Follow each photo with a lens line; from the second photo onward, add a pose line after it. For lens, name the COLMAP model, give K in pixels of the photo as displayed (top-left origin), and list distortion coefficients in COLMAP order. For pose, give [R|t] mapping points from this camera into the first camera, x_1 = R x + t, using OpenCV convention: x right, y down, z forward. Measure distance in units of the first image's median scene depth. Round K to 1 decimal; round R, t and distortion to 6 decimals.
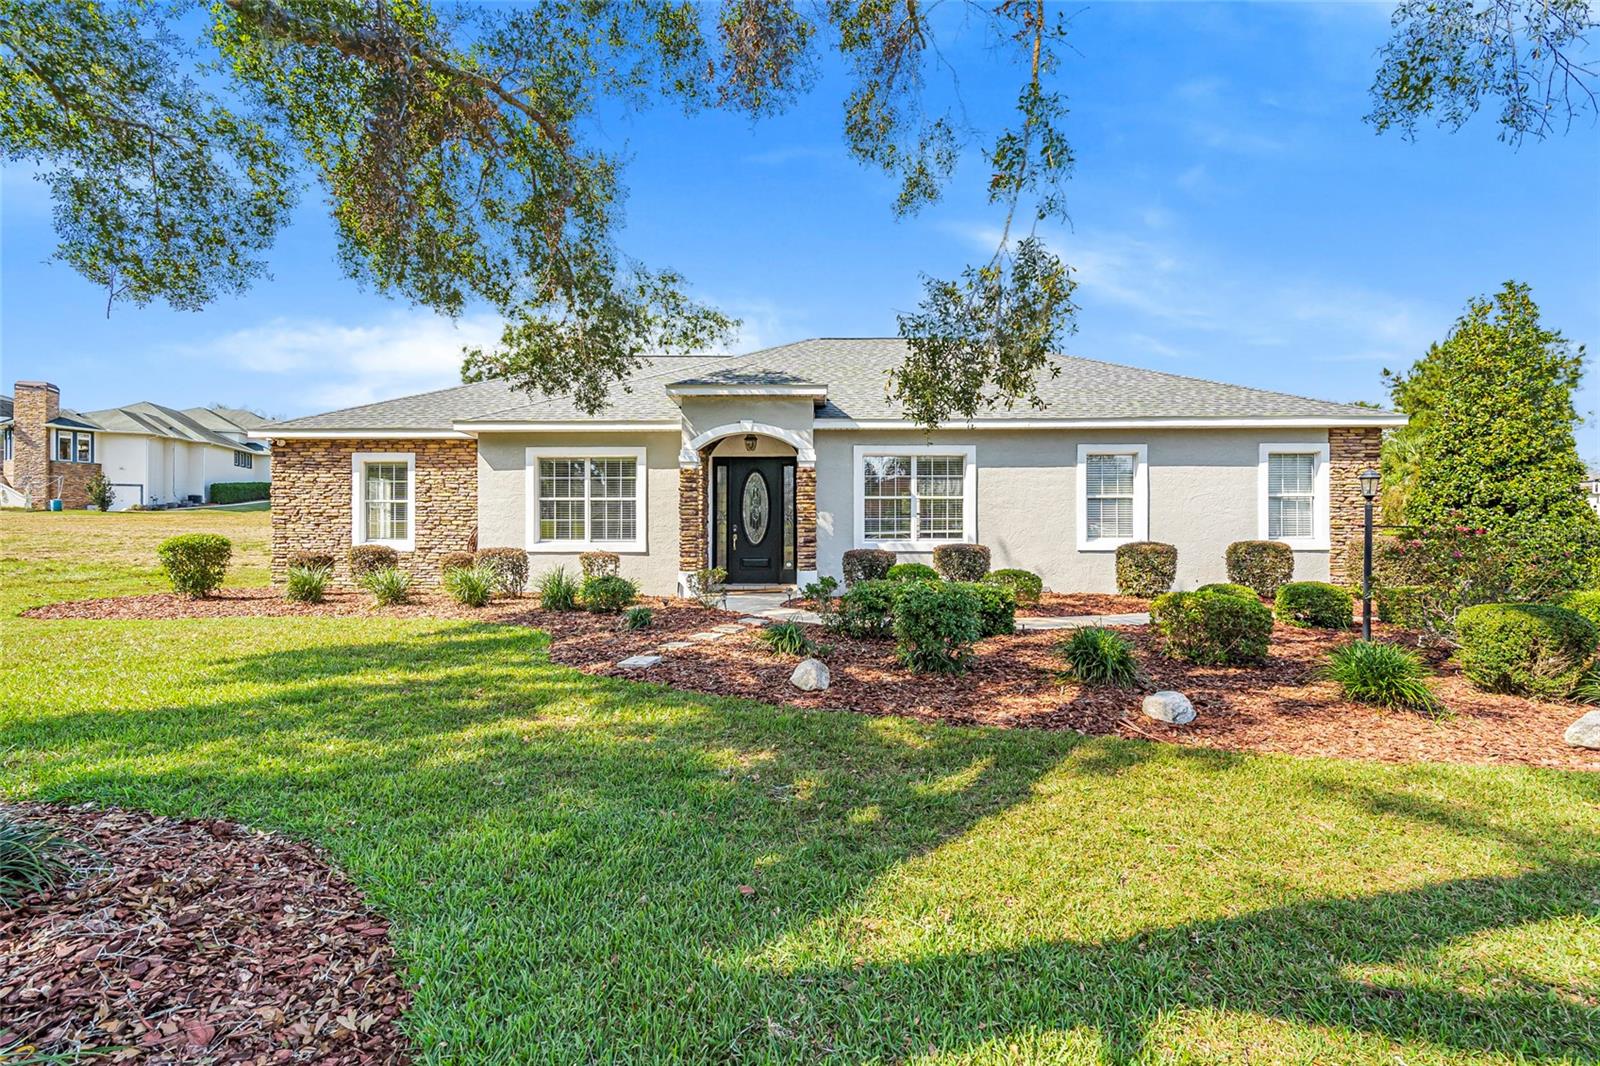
lens RADIAL K [[723.9, 0, 798.2], [0, 723.9, 526.6], [0, 0, 1]] dist [-0.001377, 0.000089]
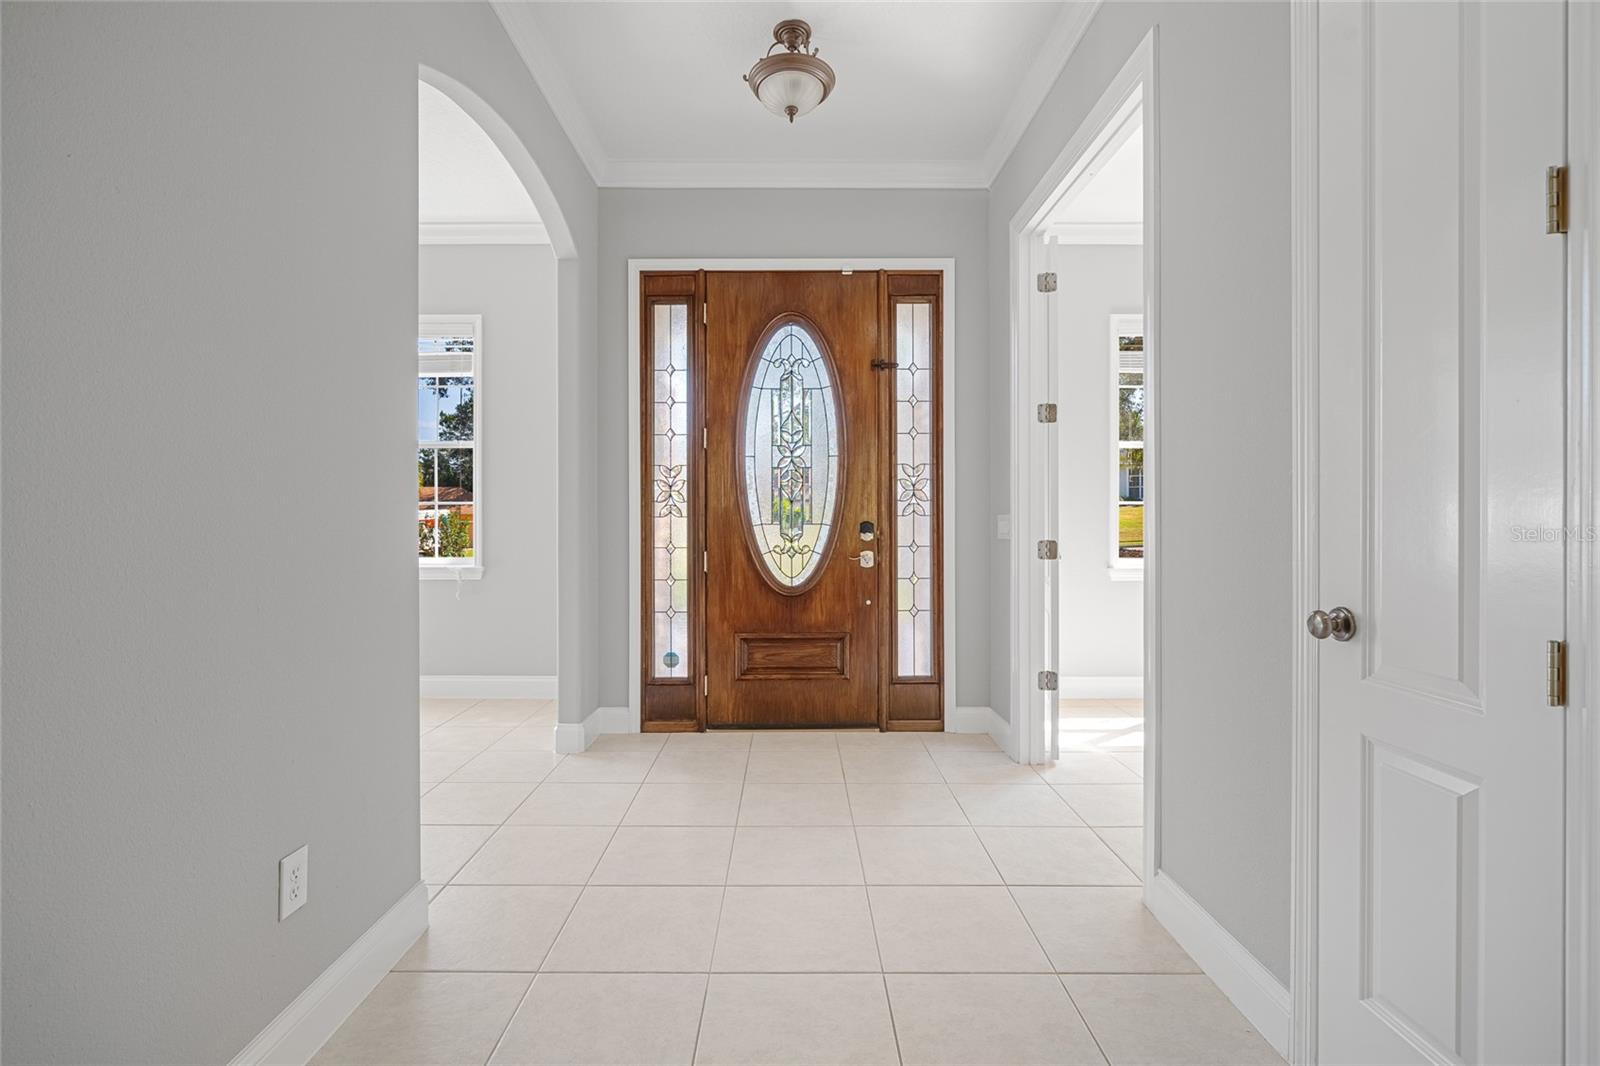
lens RADIAL K [[723.9, 0, 798.2], [0, 723.9, 526.6], [0, 0, 1]] dist [-0.001377, 0.000089]
pose [[0.998793, 0.003599, -0.048980, -0.042551], [-0.003058, 0.999934, 0.011119, -0.002919], [0.049016, -0.010956, 0.998738, 0.725173]]
